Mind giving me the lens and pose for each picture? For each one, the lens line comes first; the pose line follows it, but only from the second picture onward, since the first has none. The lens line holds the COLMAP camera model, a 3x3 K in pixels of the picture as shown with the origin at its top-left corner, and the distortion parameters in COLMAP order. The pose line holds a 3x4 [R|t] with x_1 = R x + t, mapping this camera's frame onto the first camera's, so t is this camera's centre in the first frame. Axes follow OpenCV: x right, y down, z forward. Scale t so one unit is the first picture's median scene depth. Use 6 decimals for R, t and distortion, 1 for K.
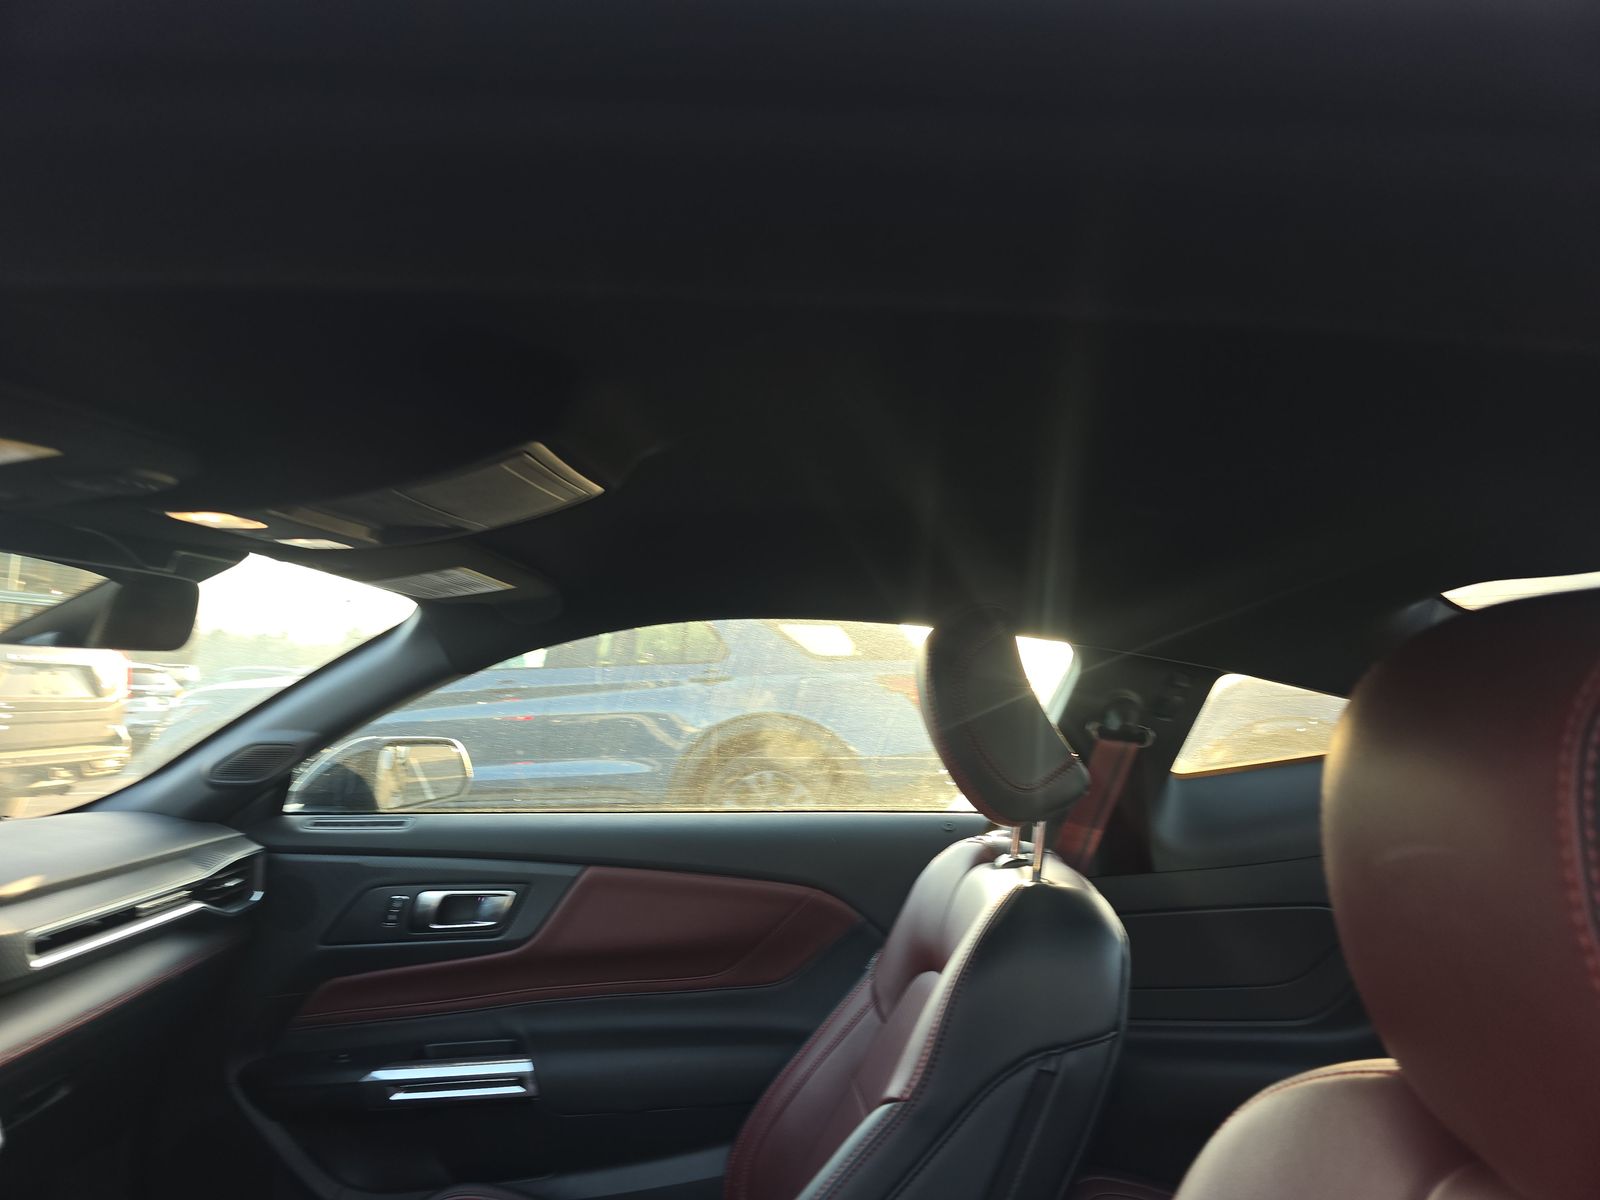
lens RADIAL K [[1072.0, 0, 791.6], [0, 1072.0, 596.8], [0, 0, 1]] dist [0.051877, -0.045336]
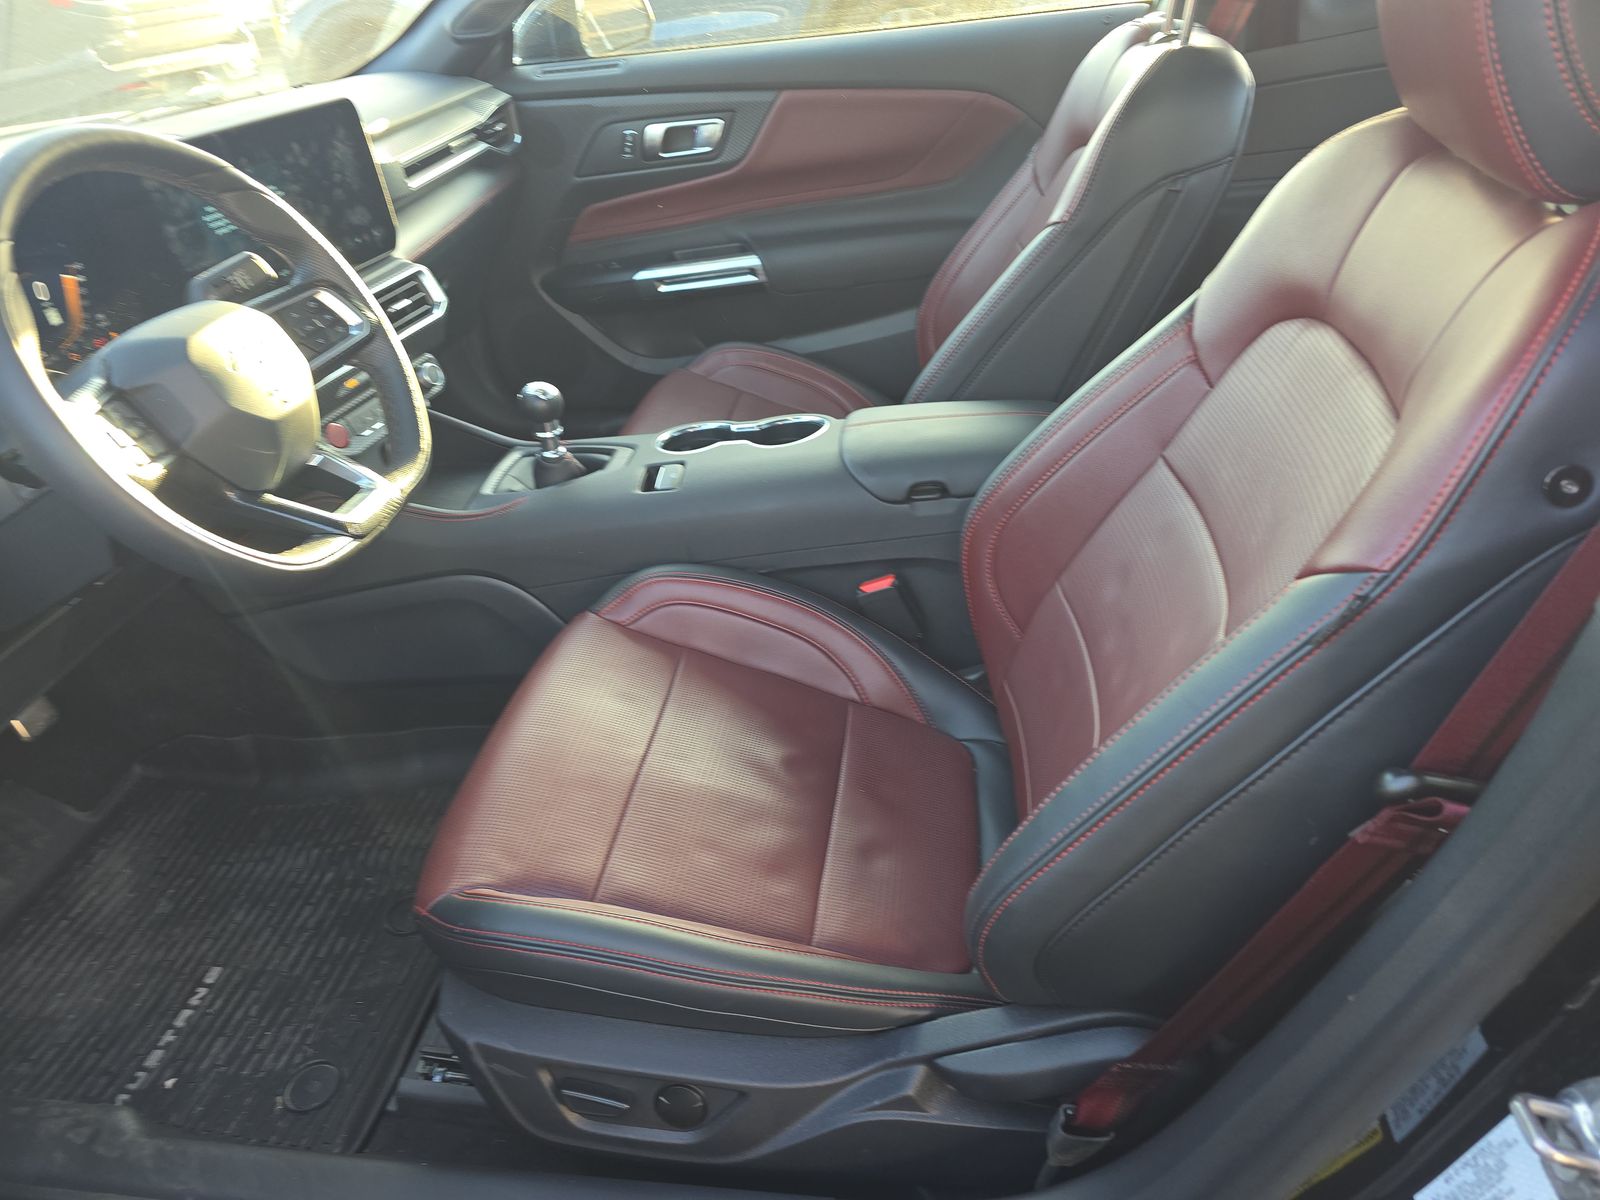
lens RADIAL K [[1072.0, 0, 791.6], [0, 1072.0, 596.8], [0, 0, 1]] dist [0.051877, -0.045336]
pose [[0.990908, -0.030765, -0.130979, -0.046268], [0.103448, 0.796666, 0.595501, -0.007230], [0.086026, -0.603636, 0.792605, -0.257502]]
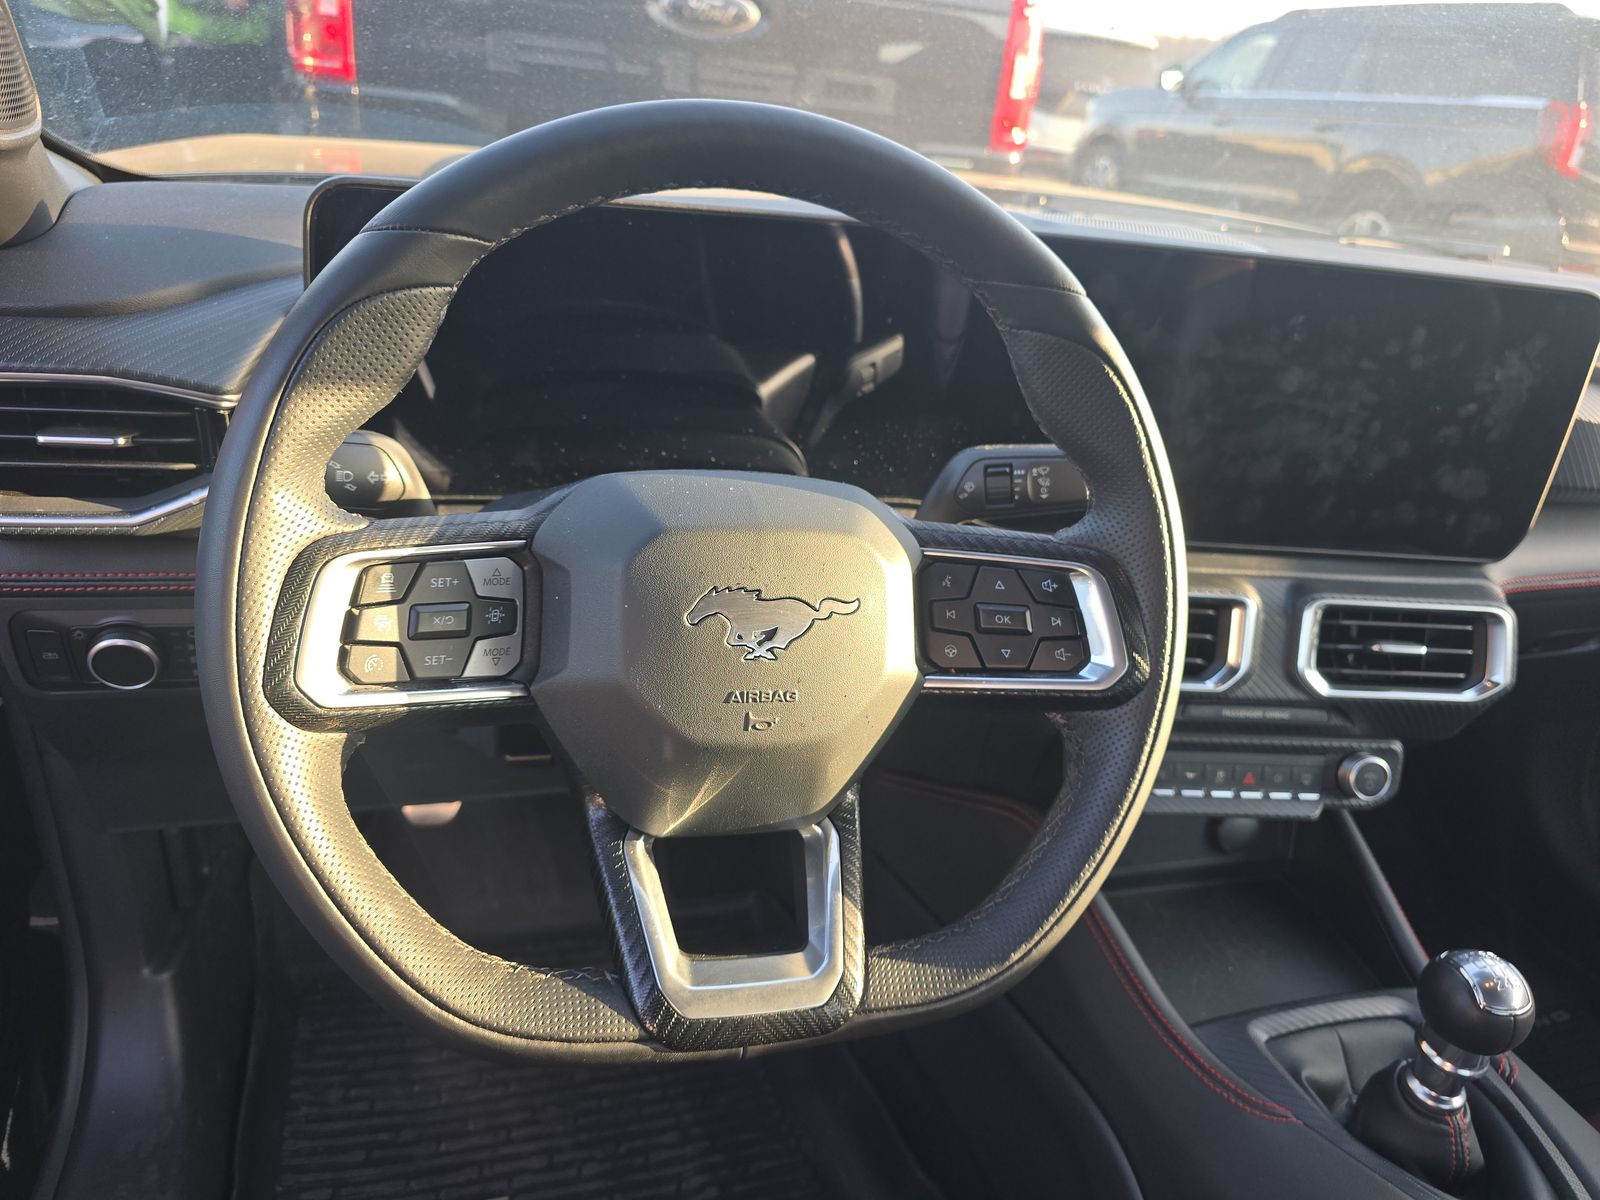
lens RADIAL K [[1072.0, 0, 791.6], [0, 1072.0, 596.8], [0, 0, 1]] dist [0.051877, -0.045336]
pose [[0.318675, 0.439173, -0.839984, -0.181759], [-0.040155, 0.891646, 0.450949, 0.082490], [0.947013, -0.109976, 0.301780, 0.202100]]
